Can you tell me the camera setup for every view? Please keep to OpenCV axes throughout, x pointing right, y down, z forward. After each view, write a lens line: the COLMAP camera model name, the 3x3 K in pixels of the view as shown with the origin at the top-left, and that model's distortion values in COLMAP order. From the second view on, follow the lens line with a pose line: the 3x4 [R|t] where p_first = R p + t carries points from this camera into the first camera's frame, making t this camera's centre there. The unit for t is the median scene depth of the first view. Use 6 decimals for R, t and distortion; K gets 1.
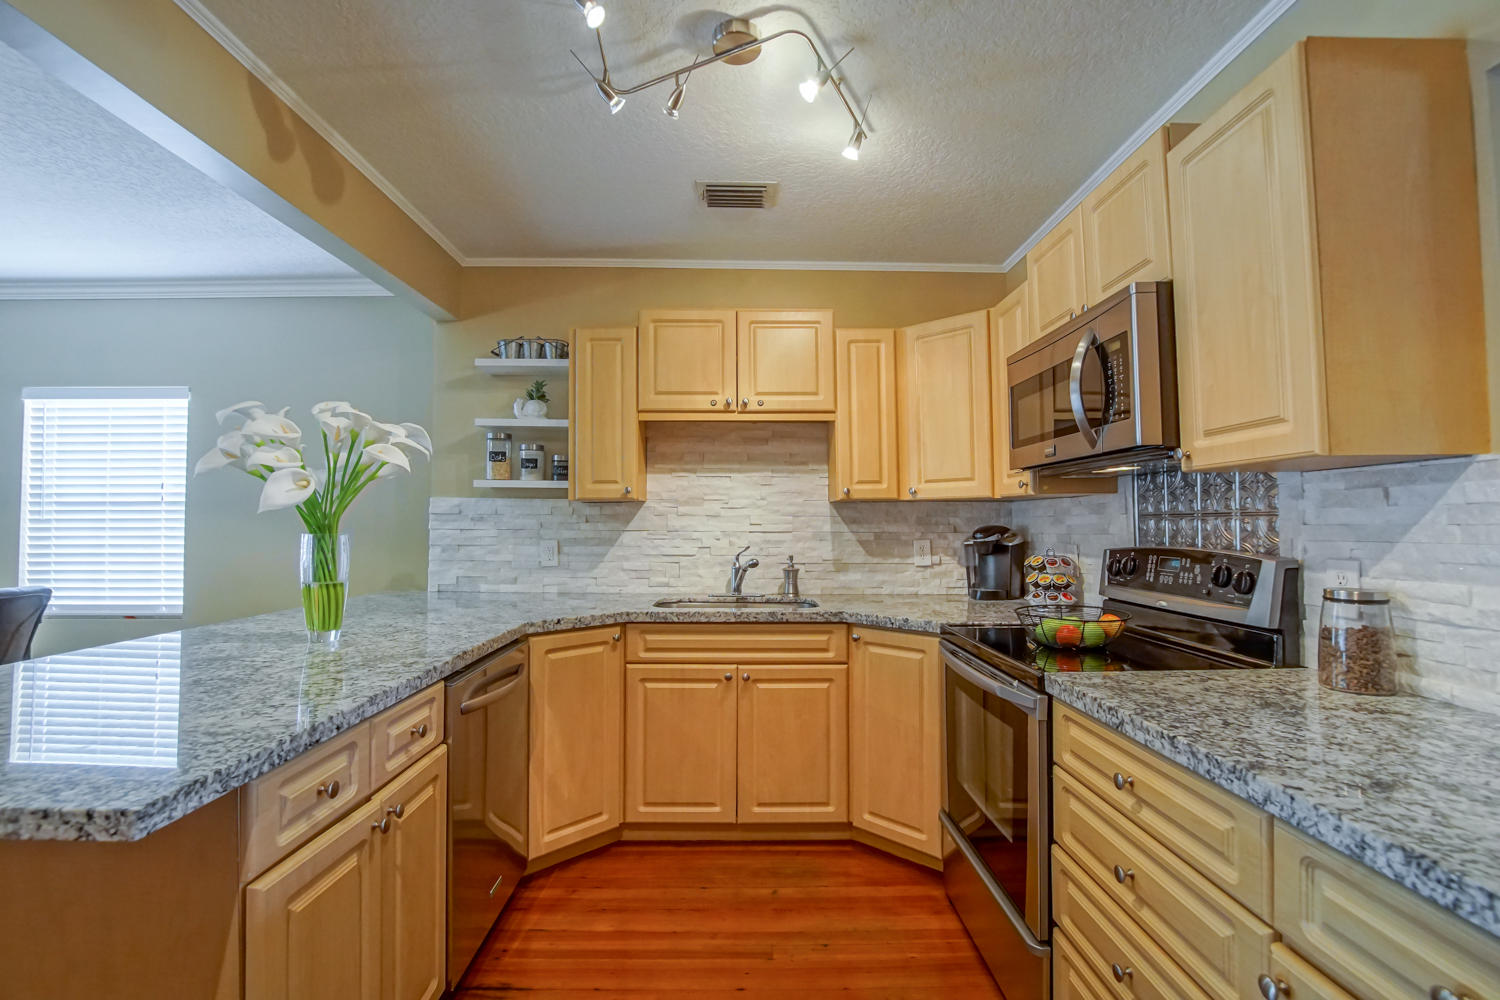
lens RADIAL K [[668.4, 0, 750.0], [0, 668.4, 500.0], [0, 0, 1]] dist [-0.039816, 0.008869]
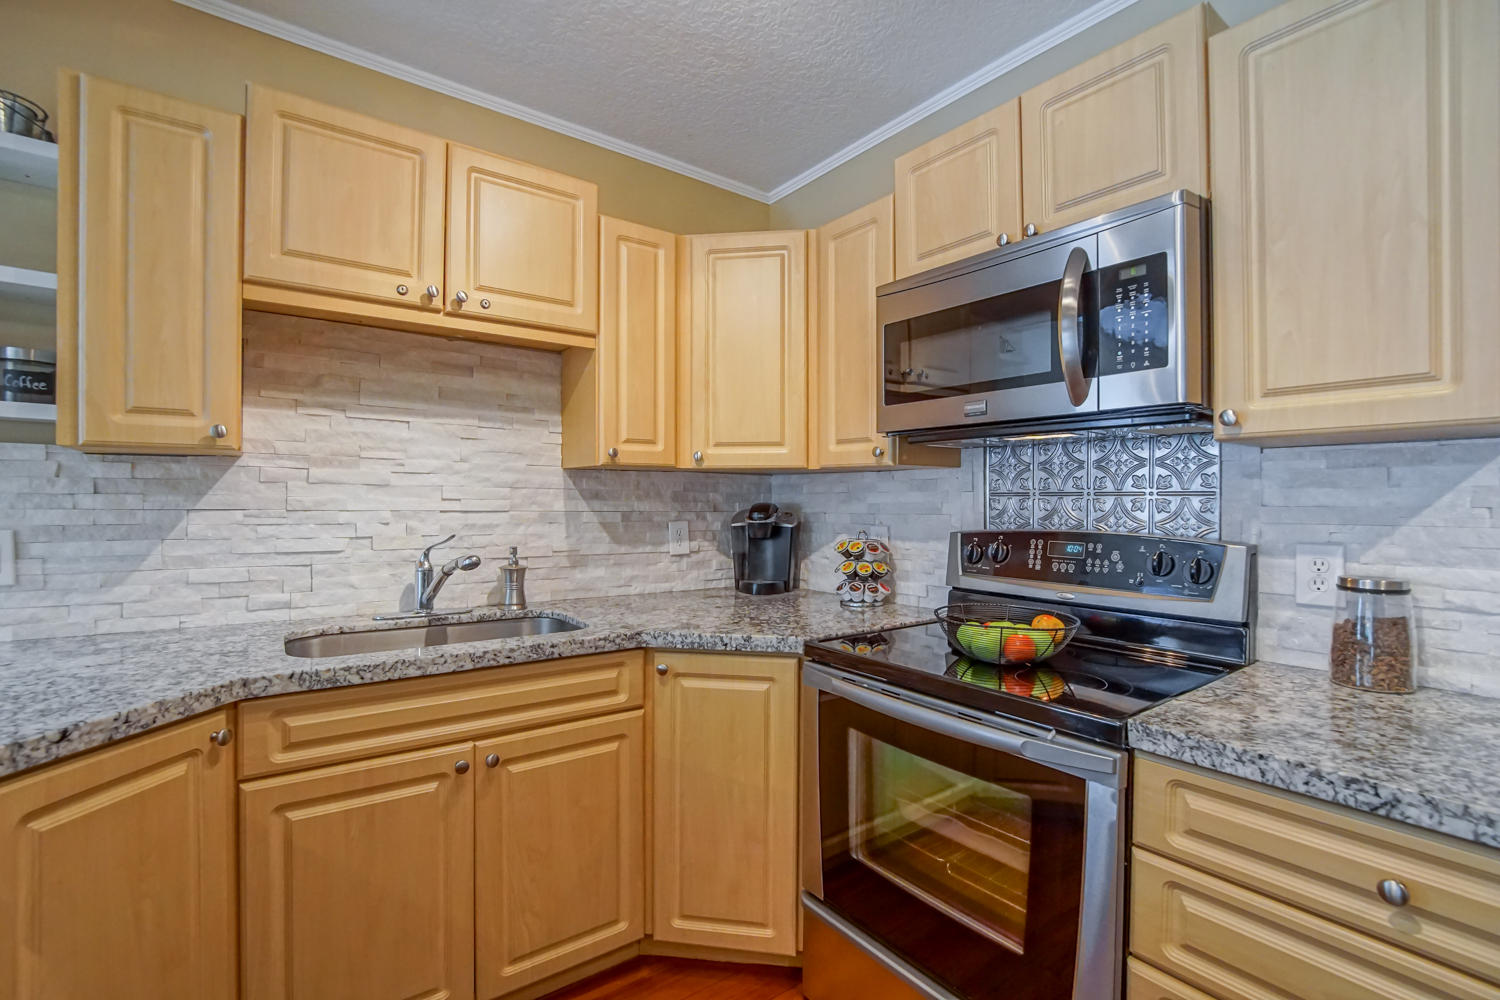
lens RADIAL K [[668.4, 0, 750.0], [0, 668.4, 500.0], [0, 0, 1]] dist [-0.039816, 0.008869]
pose [[0.811649, 0.006894, 0.584105, -0.142567], [-0.028003, 0.999240, 0.027117, 0.012876], [-0.583474, -0.038366, 0.811225, 0.352898]]
